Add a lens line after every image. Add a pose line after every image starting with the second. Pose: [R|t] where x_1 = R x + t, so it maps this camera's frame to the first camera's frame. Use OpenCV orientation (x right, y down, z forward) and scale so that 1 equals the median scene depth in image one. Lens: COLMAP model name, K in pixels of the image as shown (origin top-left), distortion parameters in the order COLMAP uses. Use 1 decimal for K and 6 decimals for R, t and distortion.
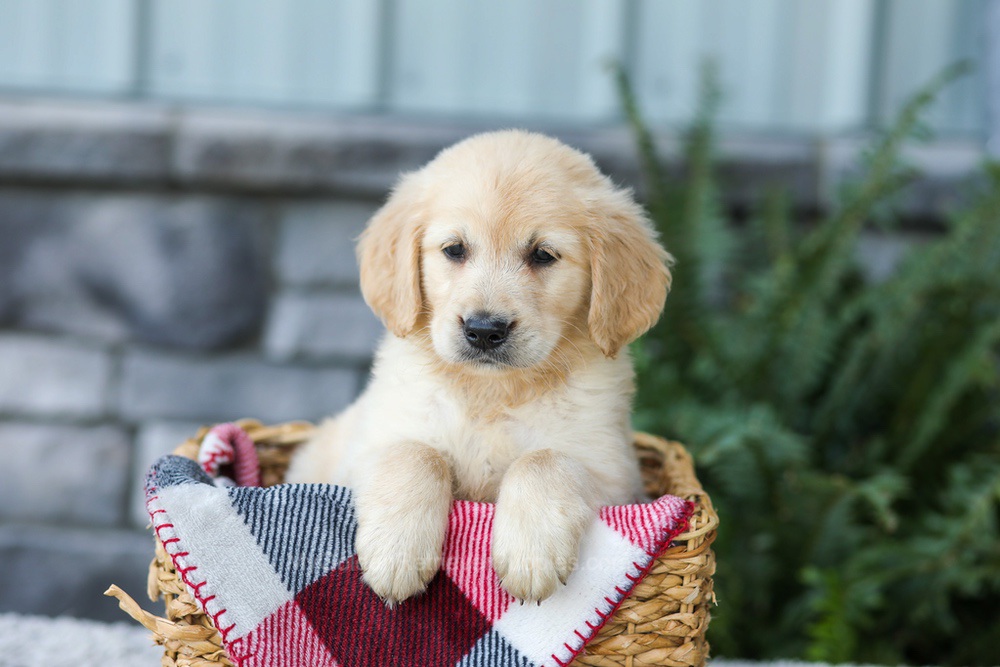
lens RADIAL K [[2612.3, 0, 504.9], [0, 2612.3, 276.7], [0, 0, 1]] dist [-0.044998, 0.539653]
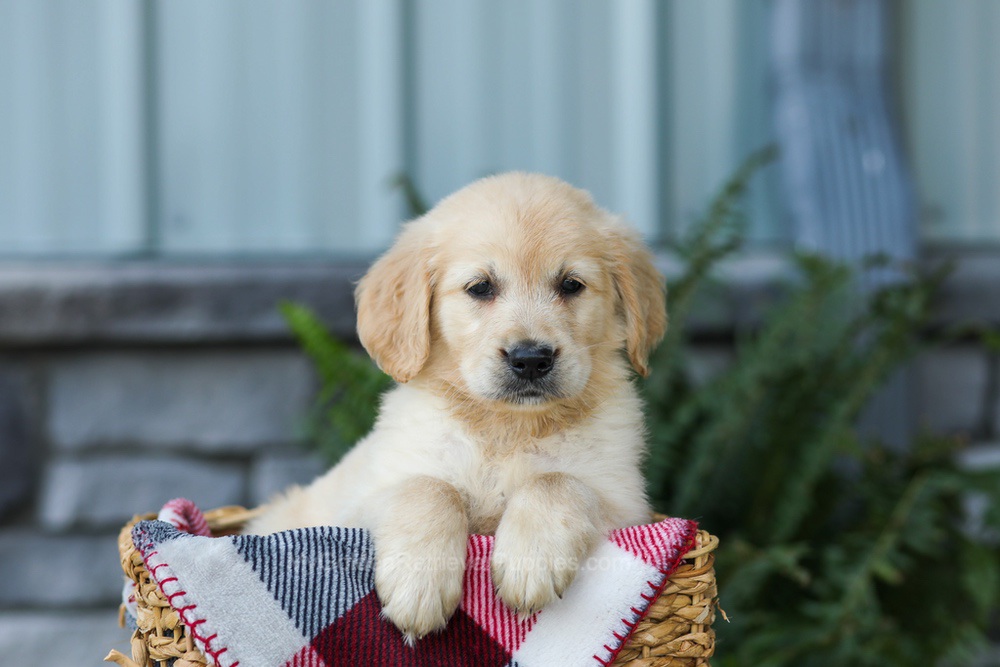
lens RADIAL K [[2903.6, 0, 471.4], [0, 2903.6, 372.8], [0, 0, 1]] dist [0.101600, -0.973147]
pose [[0.986707, -0.064394, 0.149205, -0.175014], [0.073852, 0.995538, -0.058730, 0.090550], [-0.144757, 0.068969, 0.987061, -0.078430]]
